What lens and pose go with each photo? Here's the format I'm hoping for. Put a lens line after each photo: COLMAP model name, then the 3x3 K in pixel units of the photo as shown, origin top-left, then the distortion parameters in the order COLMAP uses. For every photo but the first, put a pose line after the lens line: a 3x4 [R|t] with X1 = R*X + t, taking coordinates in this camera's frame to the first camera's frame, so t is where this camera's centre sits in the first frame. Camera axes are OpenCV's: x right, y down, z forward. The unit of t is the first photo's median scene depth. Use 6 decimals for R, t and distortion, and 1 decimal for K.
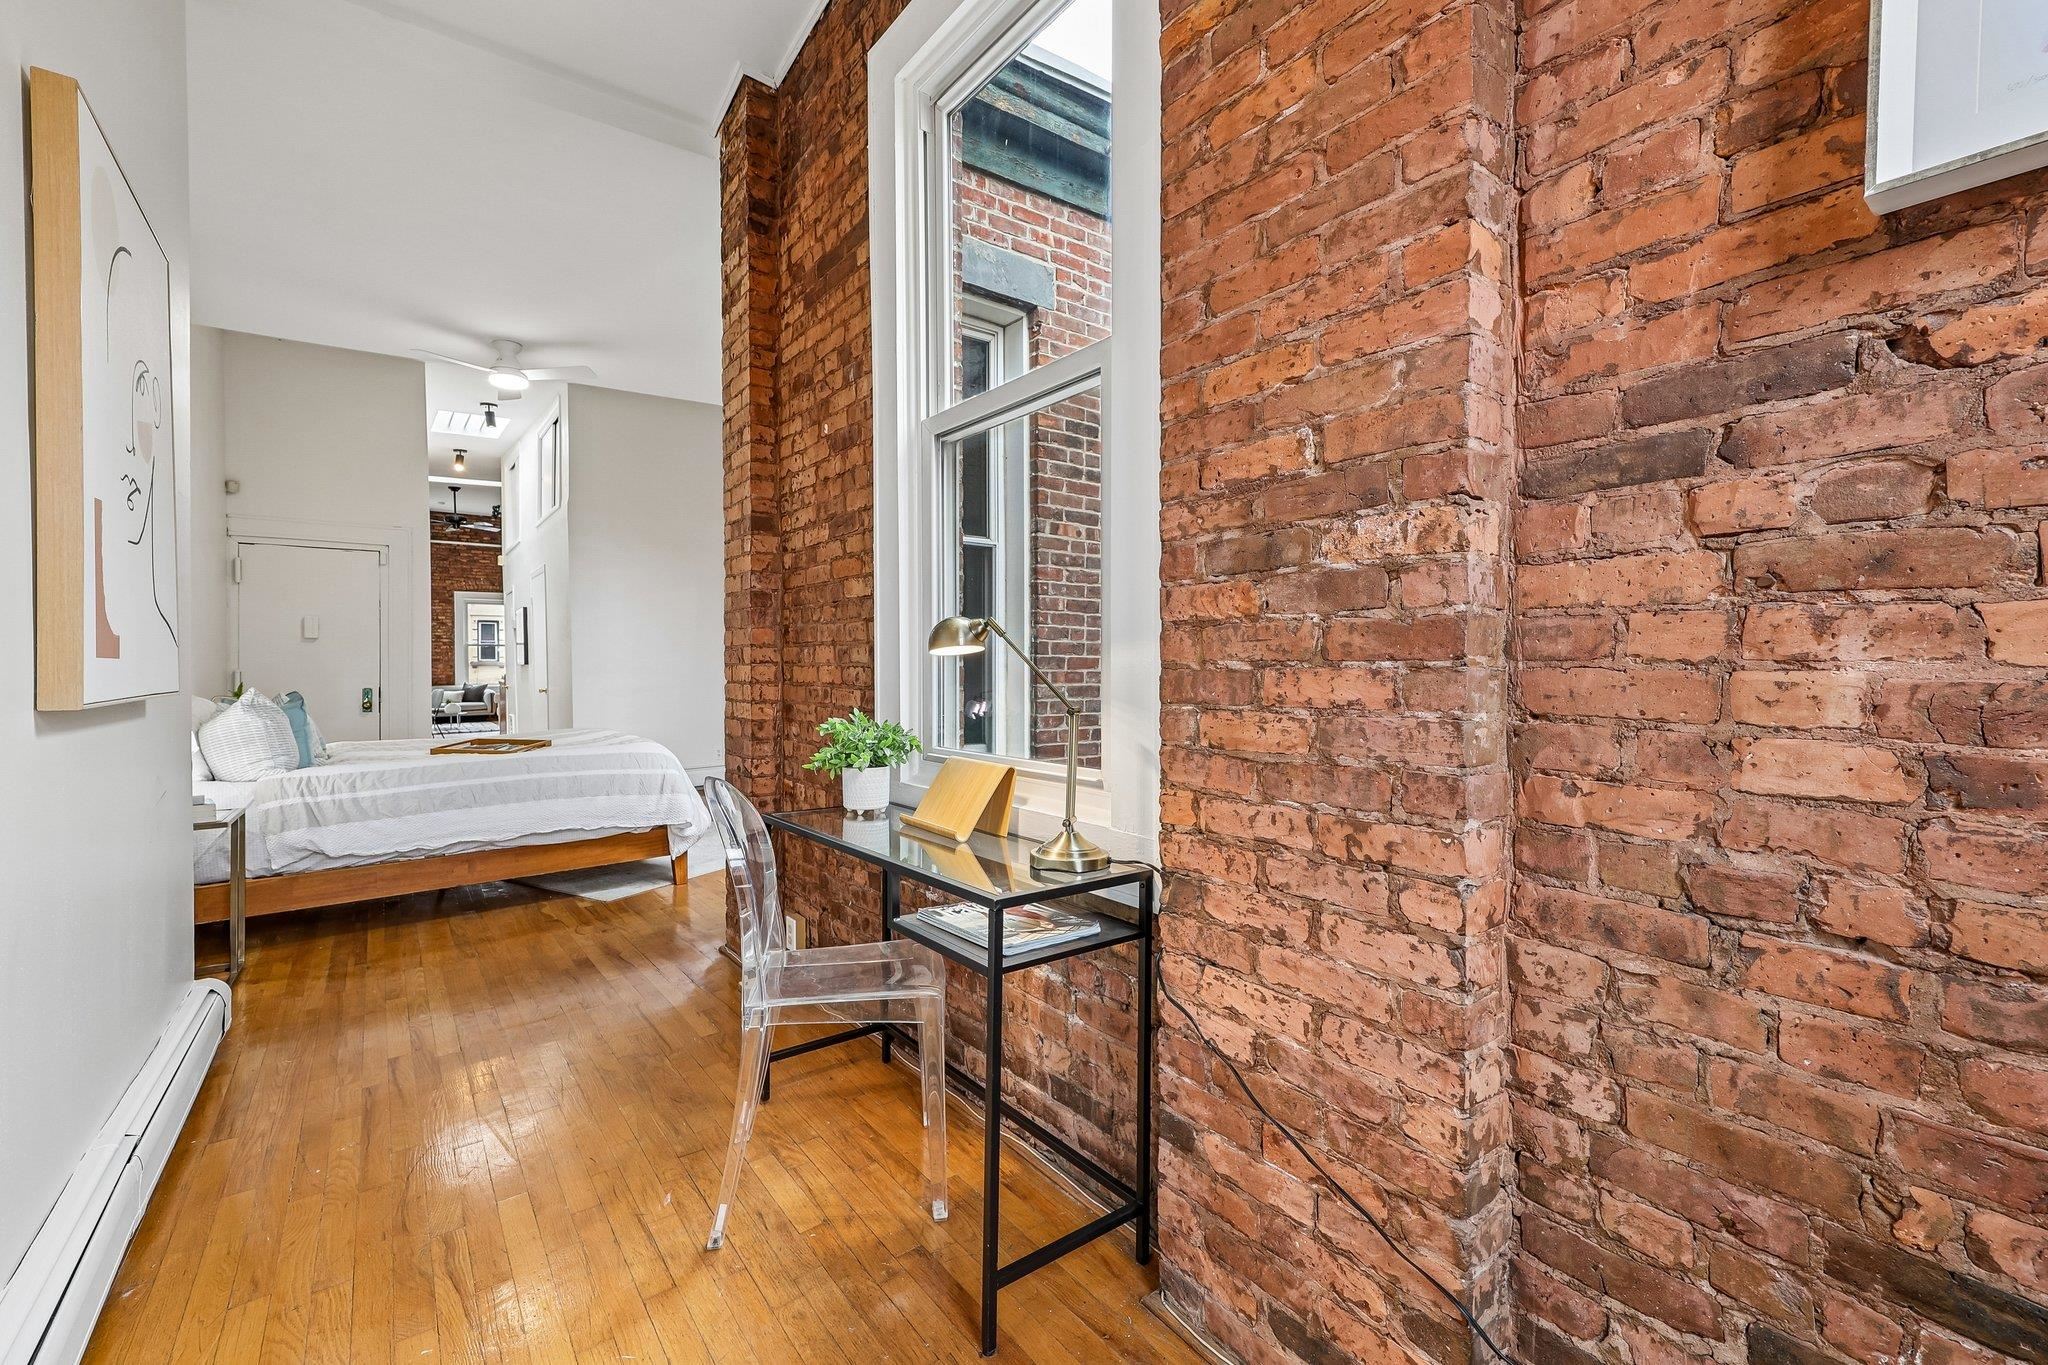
lens RADIAL K [[853.1, 0, 1028.7], [0, 853.1, 668.5], [0, 0, 1]] dist [0.006815, 0.000069]
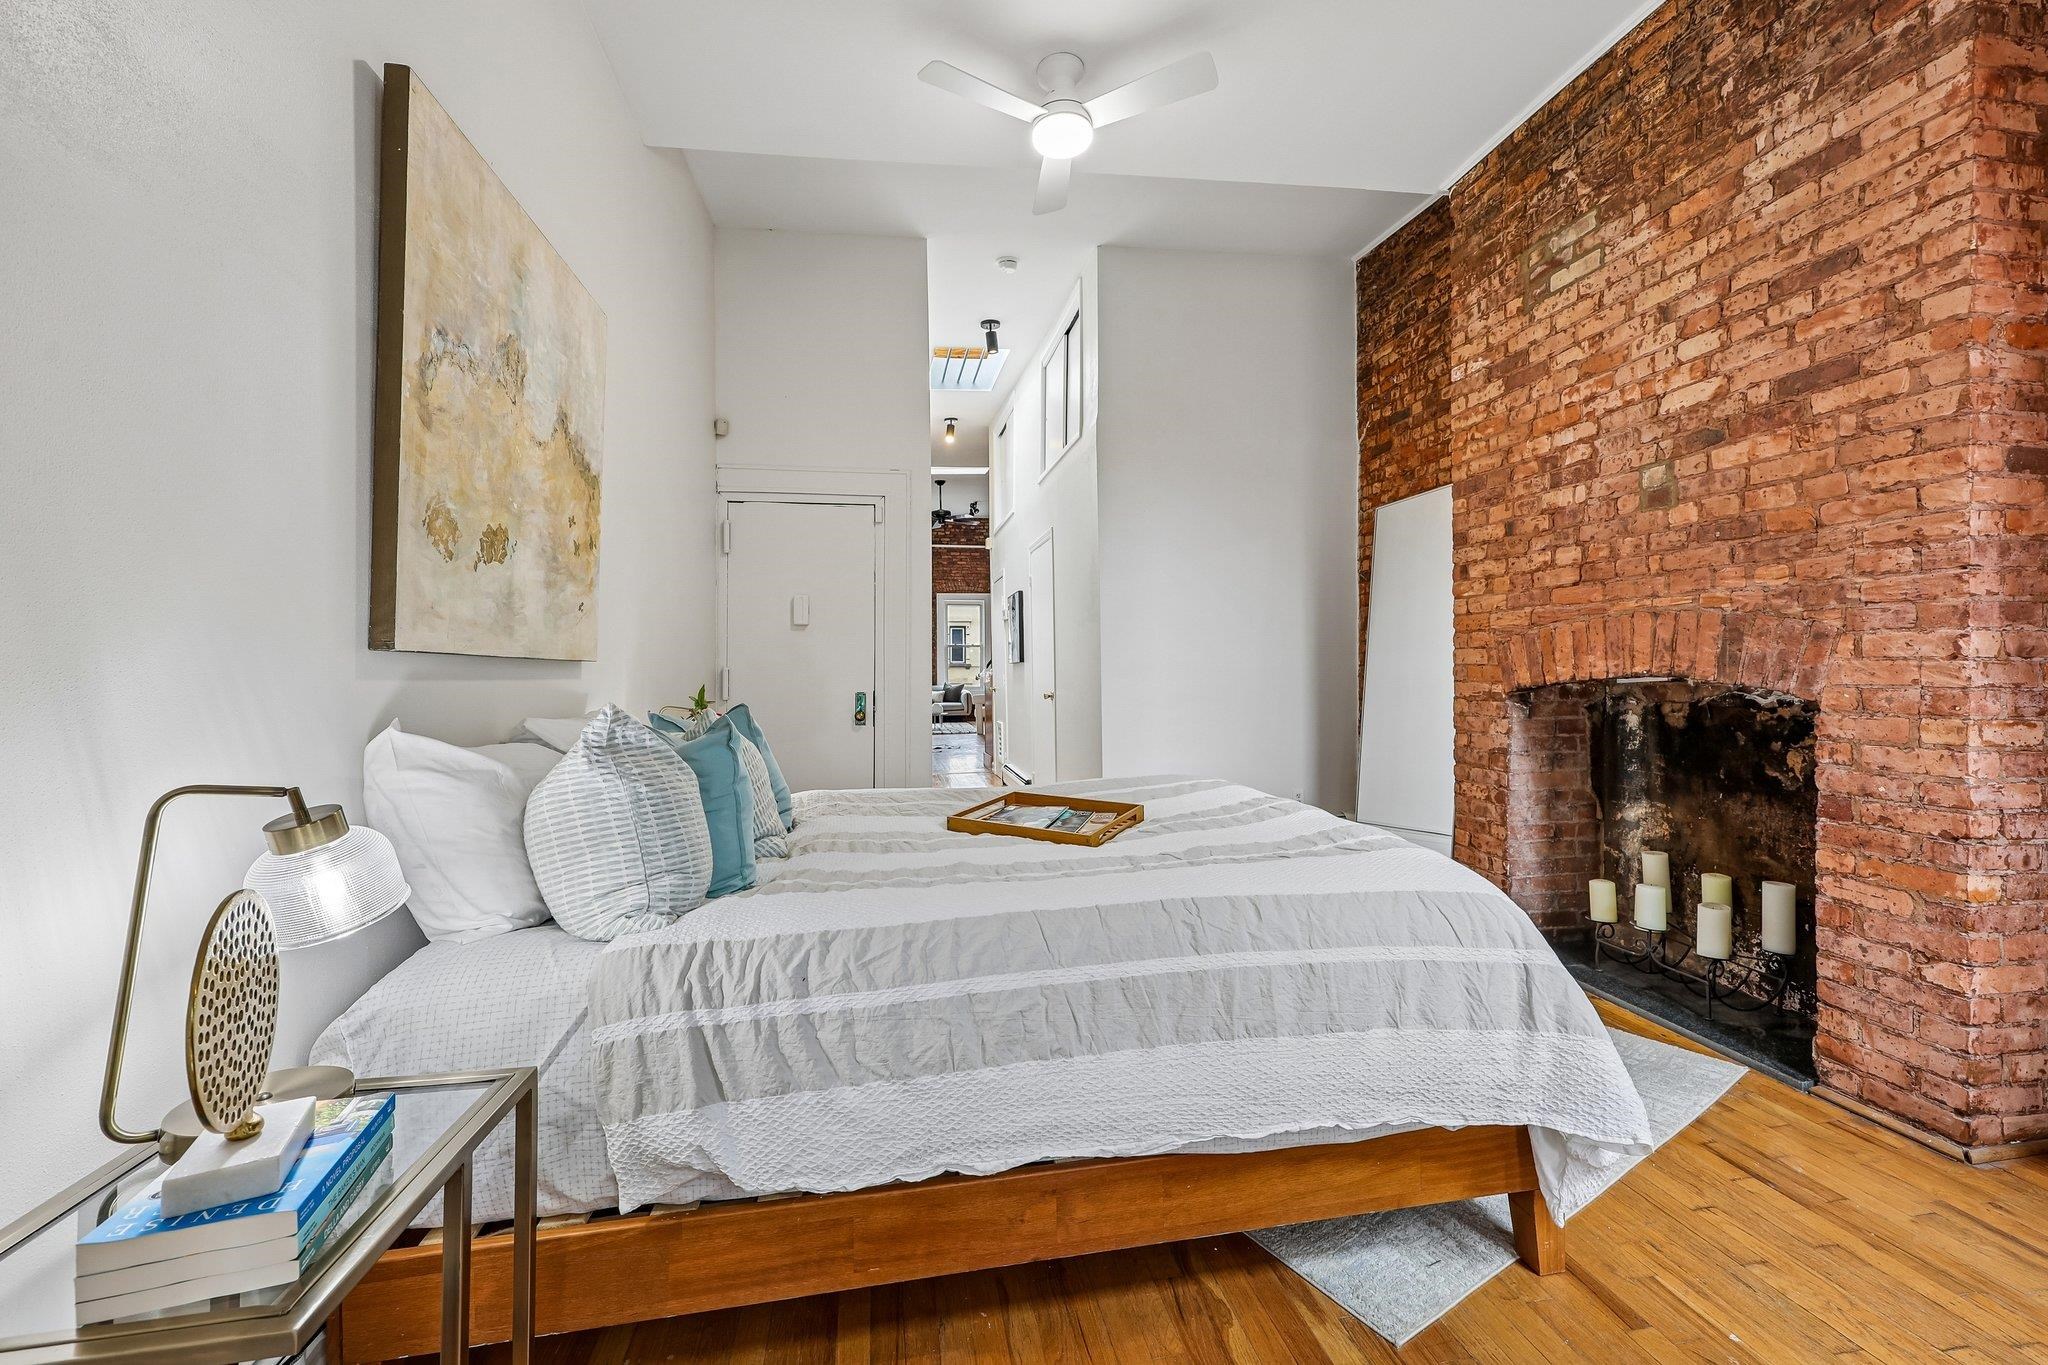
lens RADIAL K [[835.2, 0, 1015.8], [0, 835.2, 669.1], [0, 0, 1]] dist [0.010866, -0.000152]
pose [[0.883834, 0.001633, -0.467798, -1.471066], [-0.002286, 0.999997, -0.000827, 0.015947], [0.467795, 0.001800, 0.883835, 1.976133]]
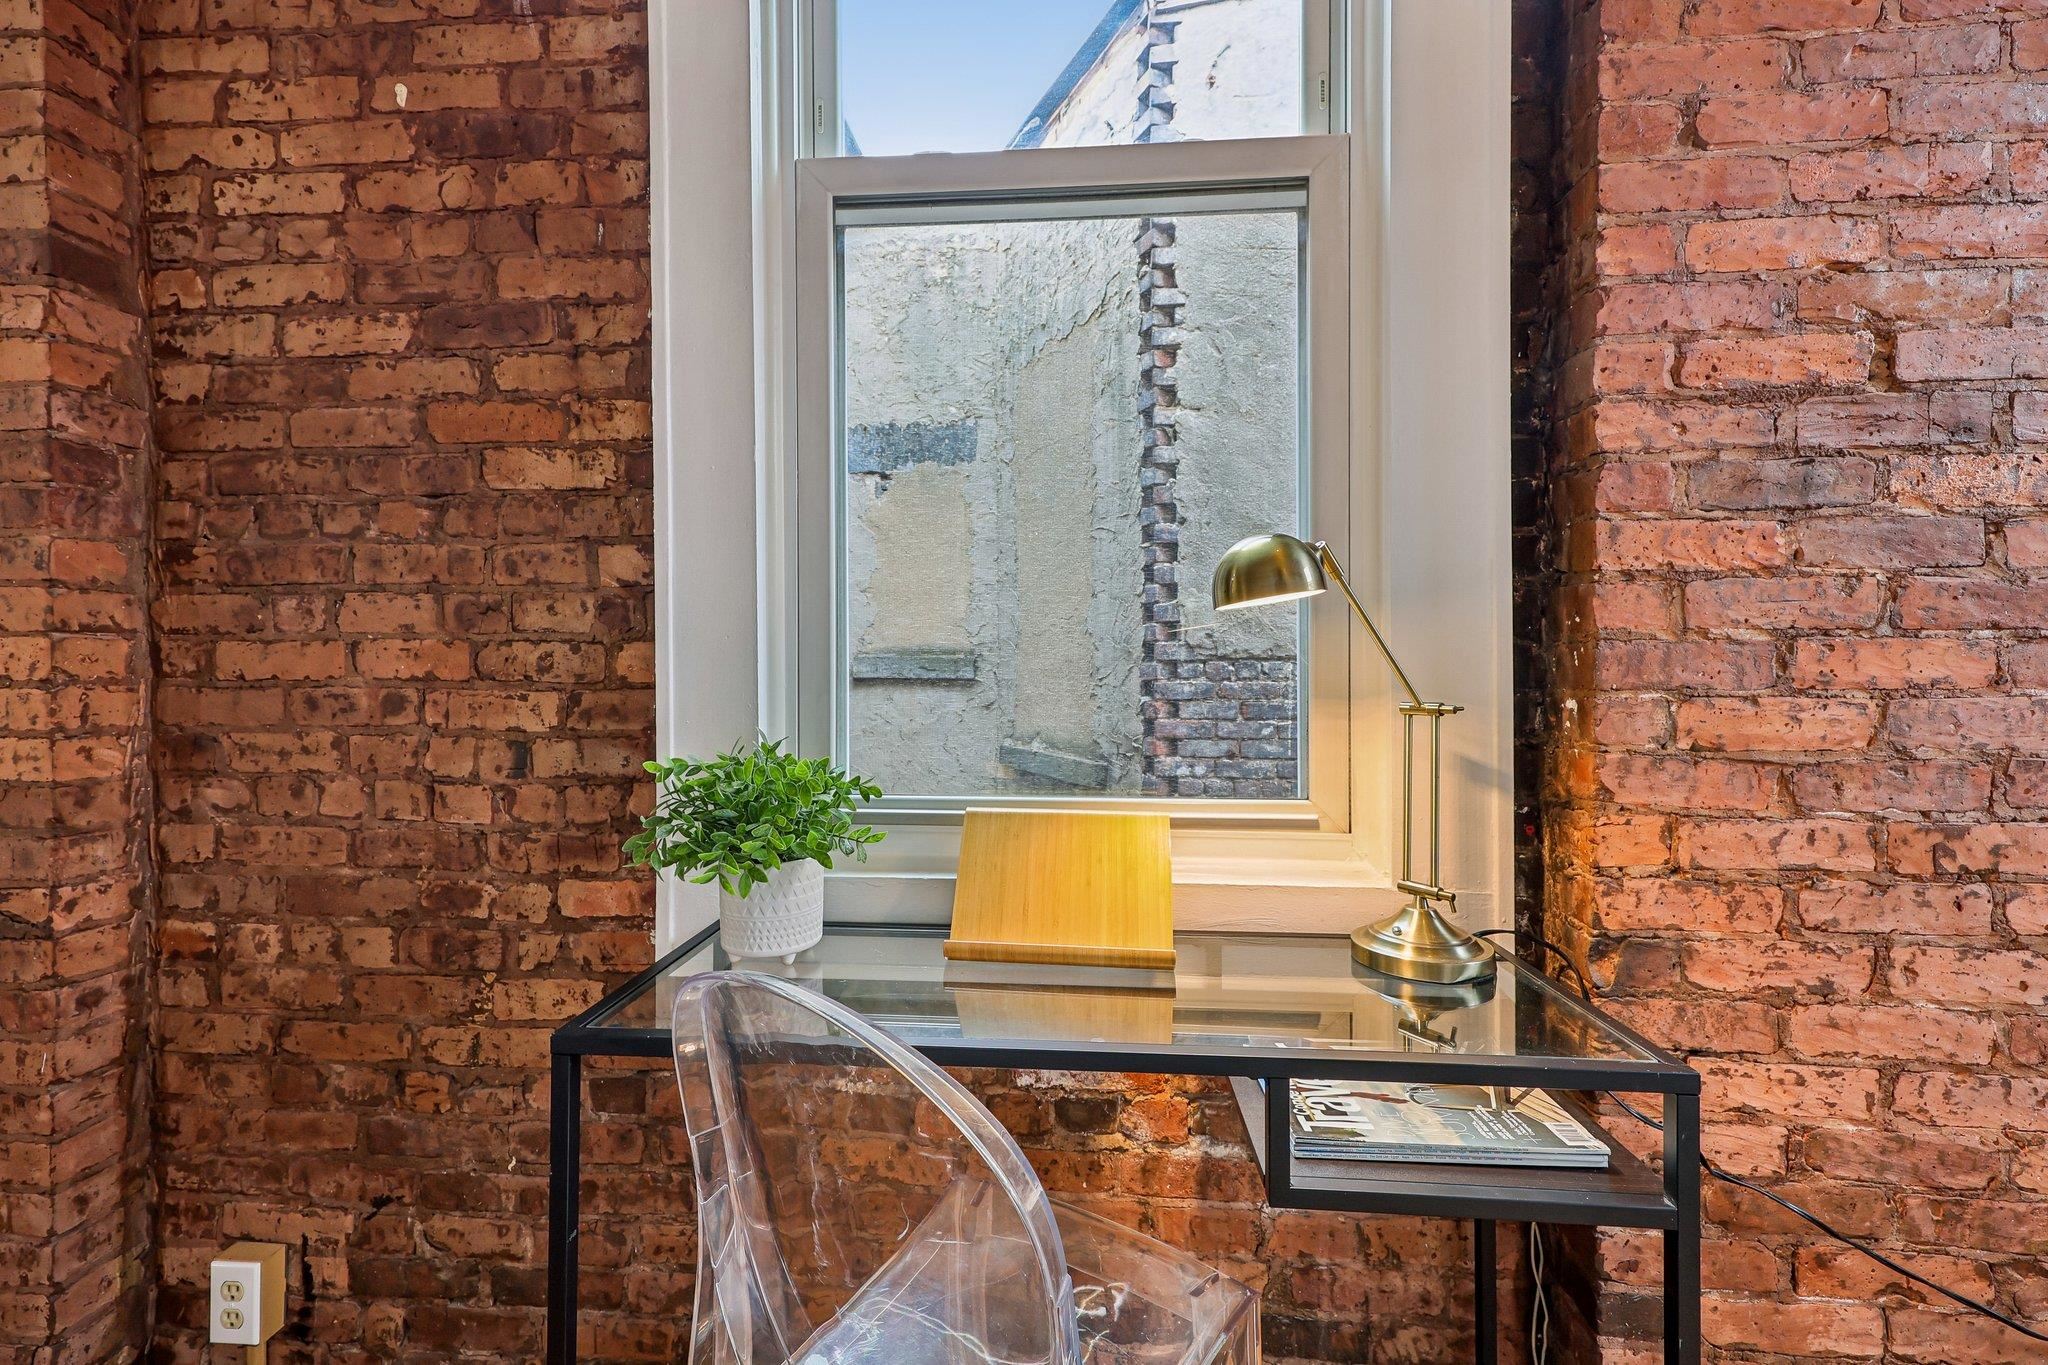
lens RADIAL K [[835.2, 0, 1015.8], [0, 835.2, 669.1], [0, 0, 1]] dist [0.010866, -0.000152]
pose [[0.667994, 0.001629, 0.744165, -0.709322], [0.000657, 0.999996, -0.002779, 0.026785], [-0.744167, 0.002346, 0.667990, 0.979232]]
